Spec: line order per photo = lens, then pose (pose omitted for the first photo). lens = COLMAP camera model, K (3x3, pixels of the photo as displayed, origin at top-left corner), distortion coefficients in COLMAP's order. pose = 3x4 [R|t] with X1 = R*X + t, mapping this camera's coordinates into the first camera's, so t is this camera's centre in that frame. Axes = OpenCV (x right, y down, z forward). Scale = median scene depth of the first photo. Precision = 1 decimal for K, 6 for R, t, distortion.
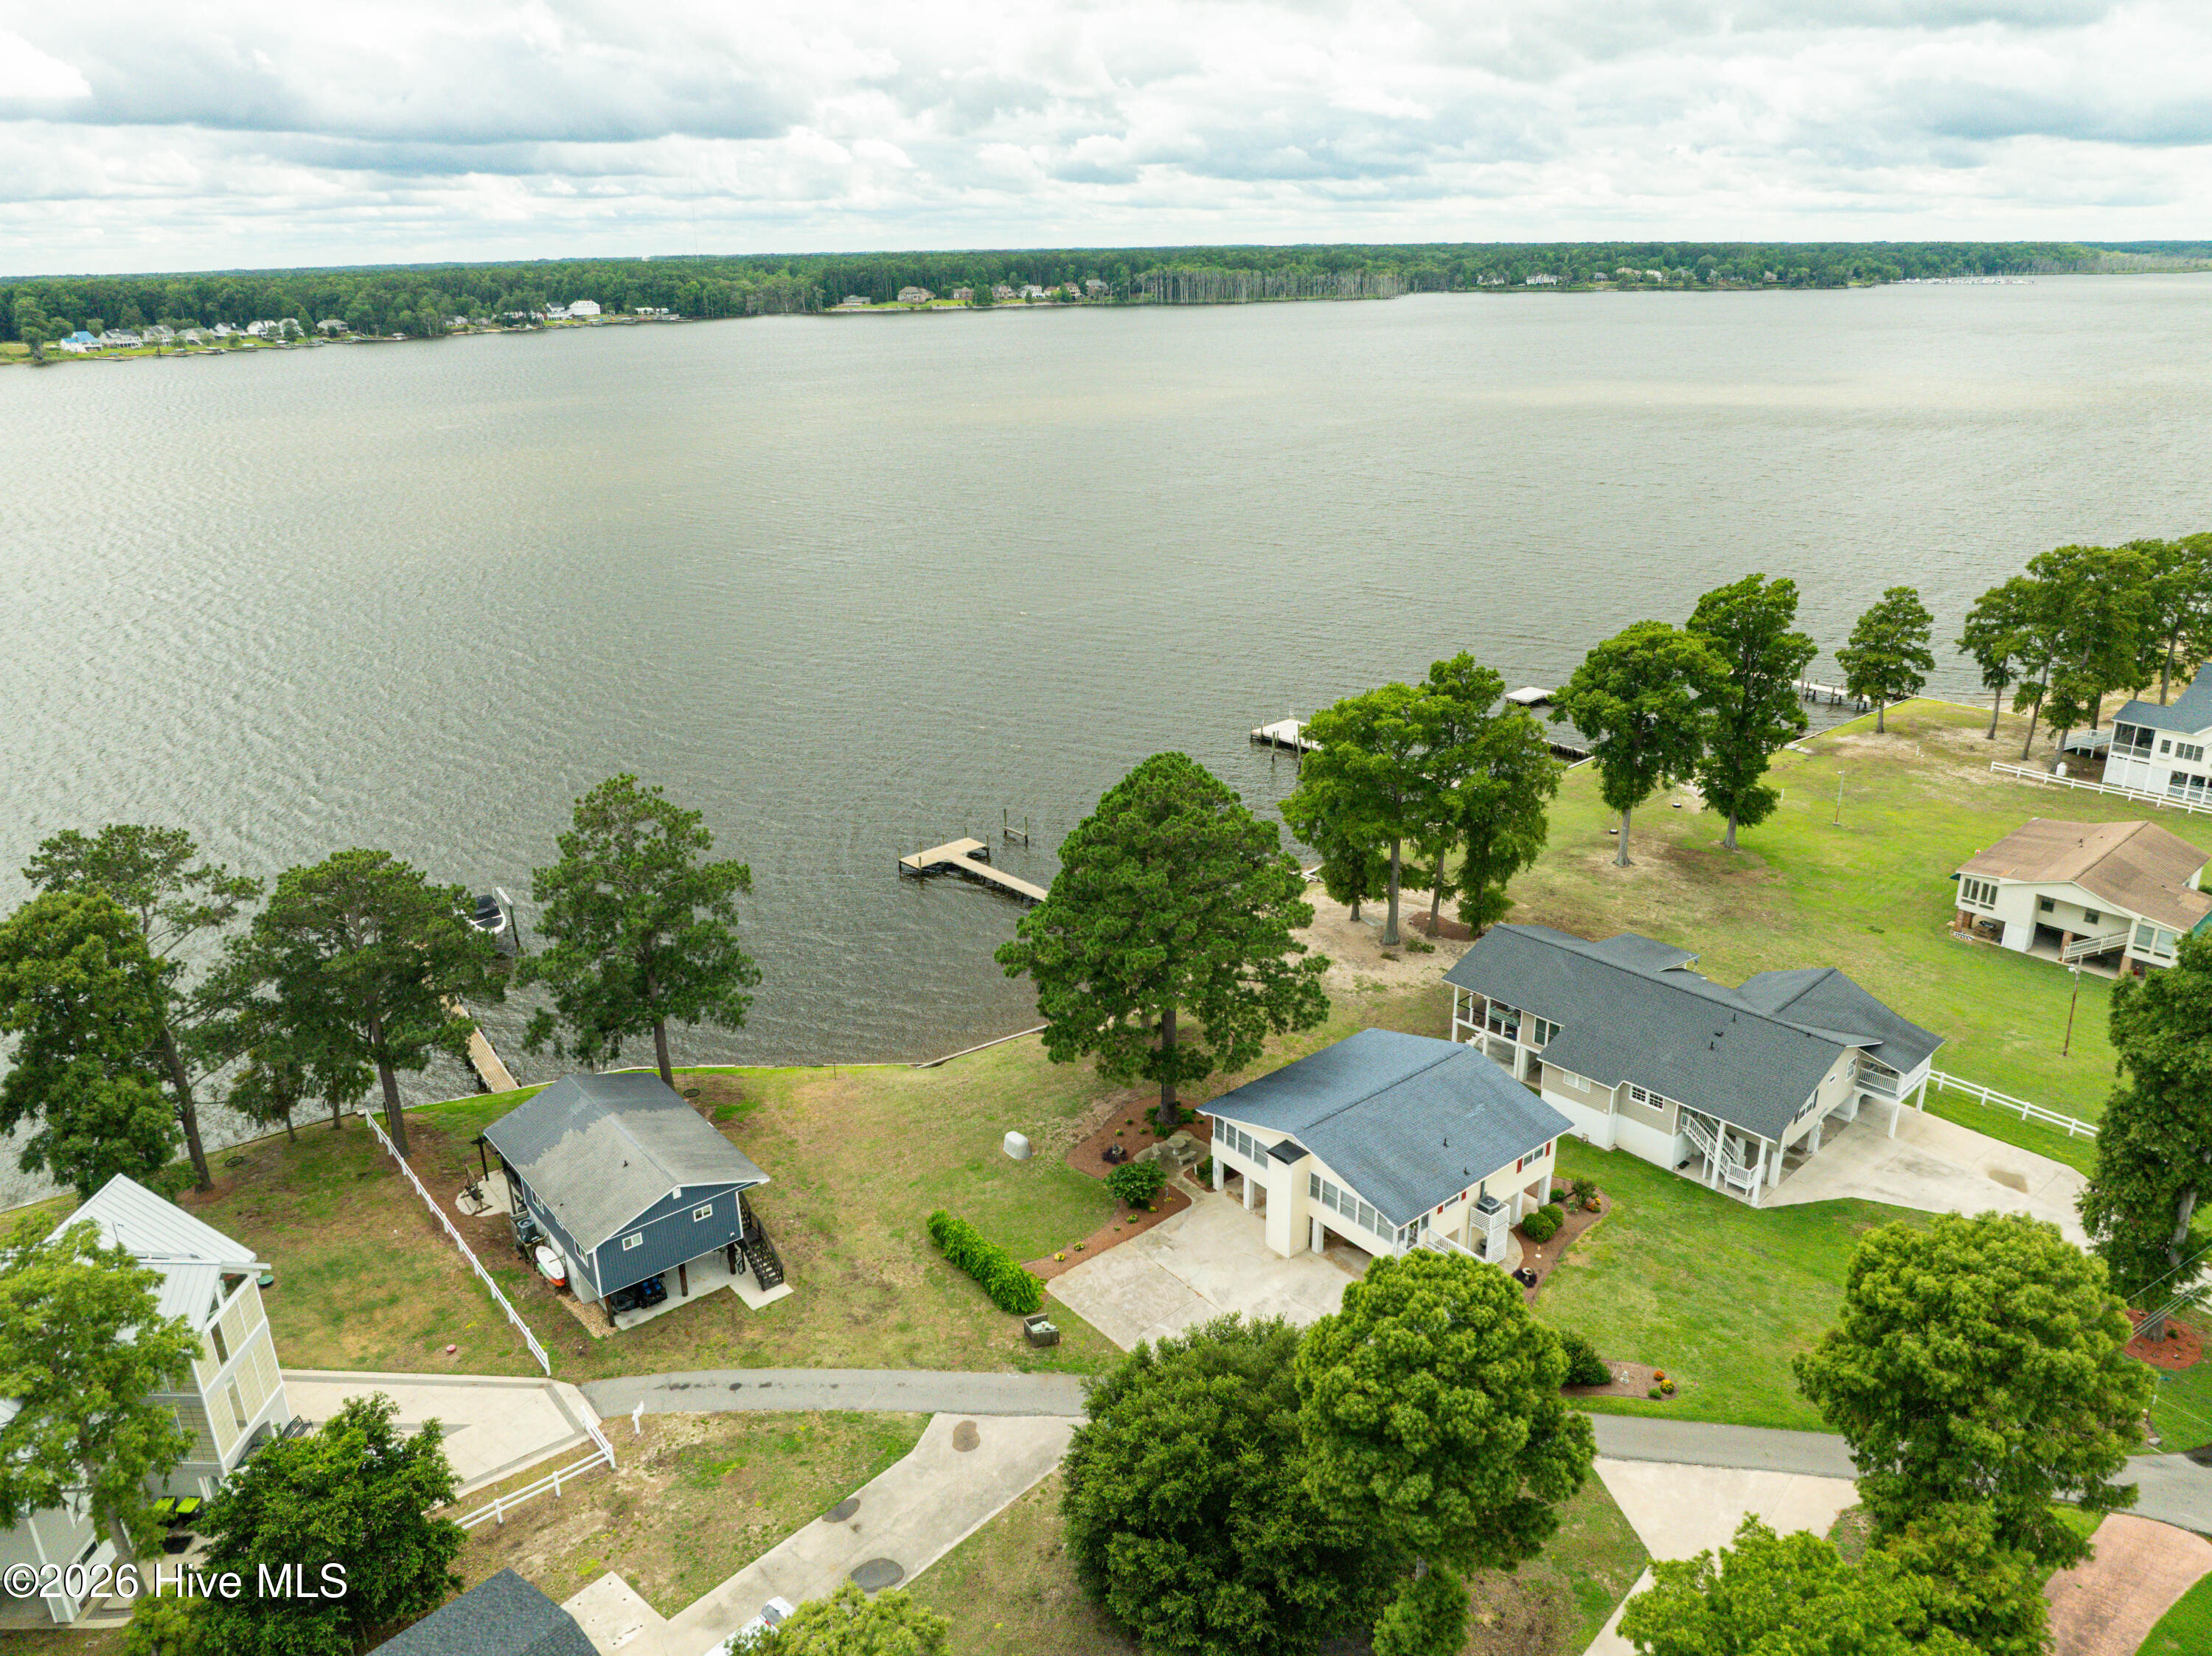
lens RADIAL K [[1573.6, 0, 1132.8], [0, 1573.6, 816.9], [0, 0, 1]] dist [-0.028438, -0.009997]
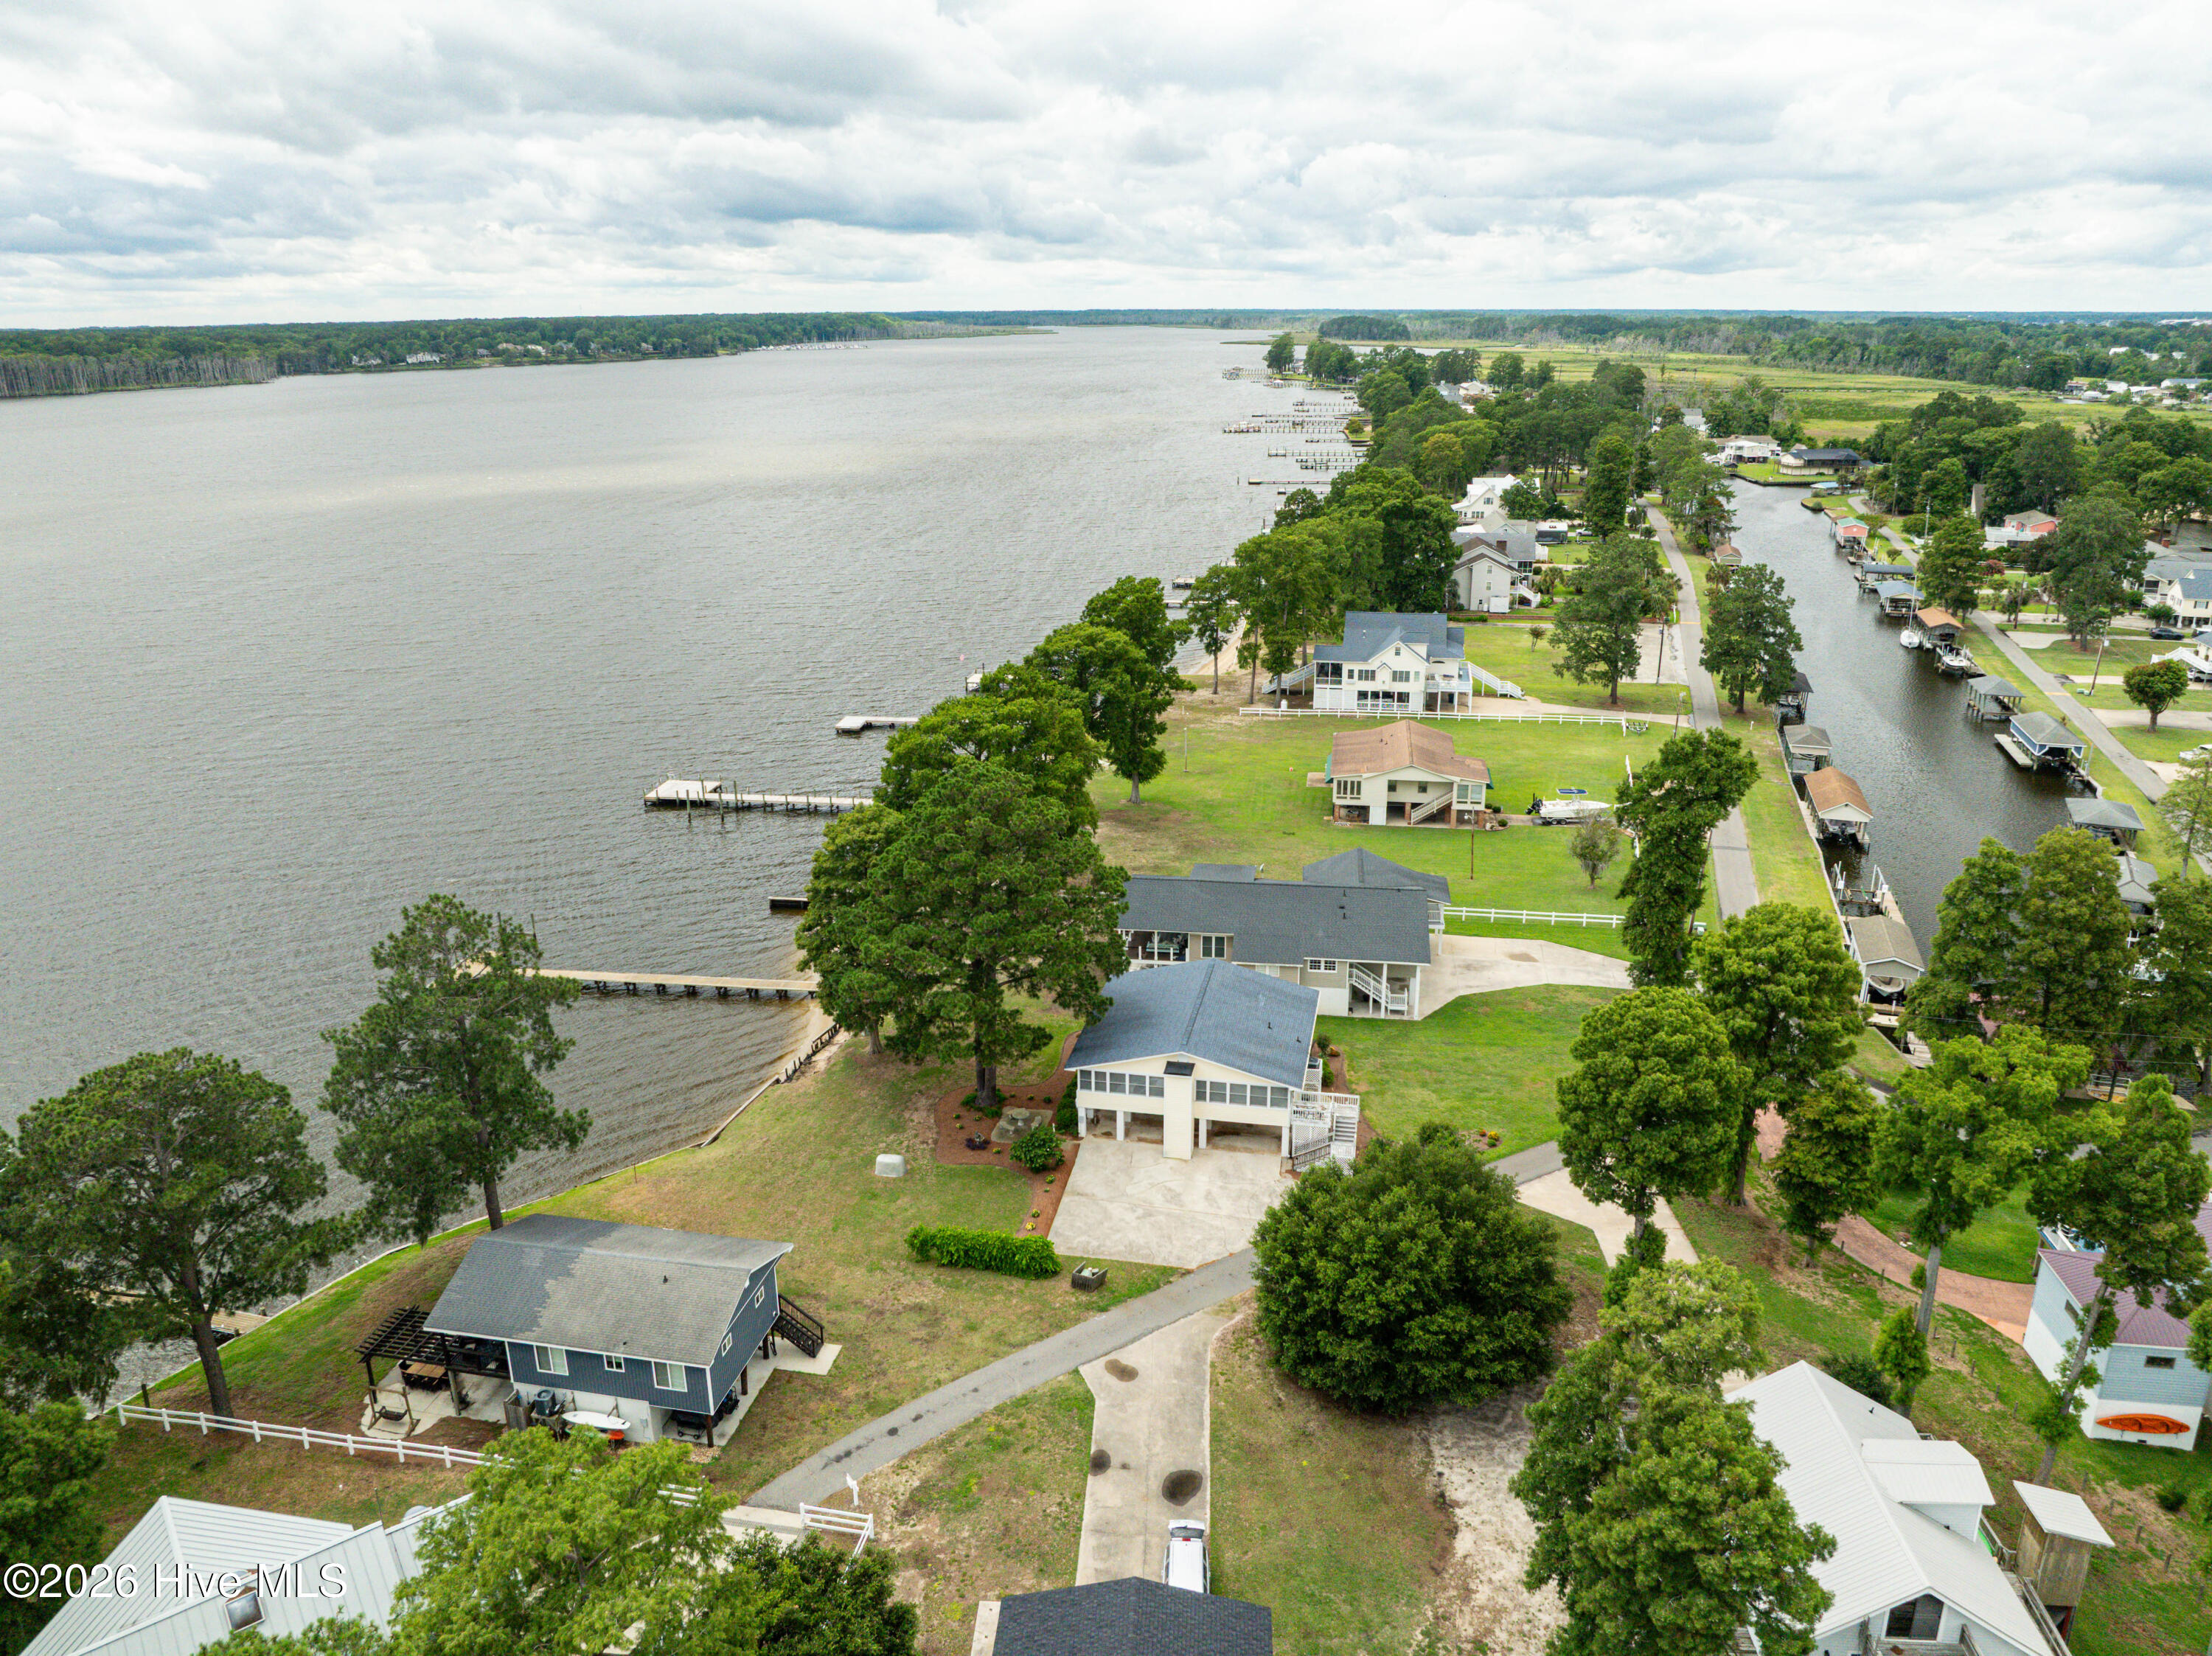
lens RADIAL K [[1573.6, 0, 1132.8], [0, 1573.6, 816.9], [0, 0, 1]] dist [-0.028438, -0.009997]
pose [[0.771812, -0.190644, 0.606599, -0.317130], [0.217016, 0.975691, 0.030521, -0.006617], [-0.597671, 0.108085, 0.794422, 0.036909]]
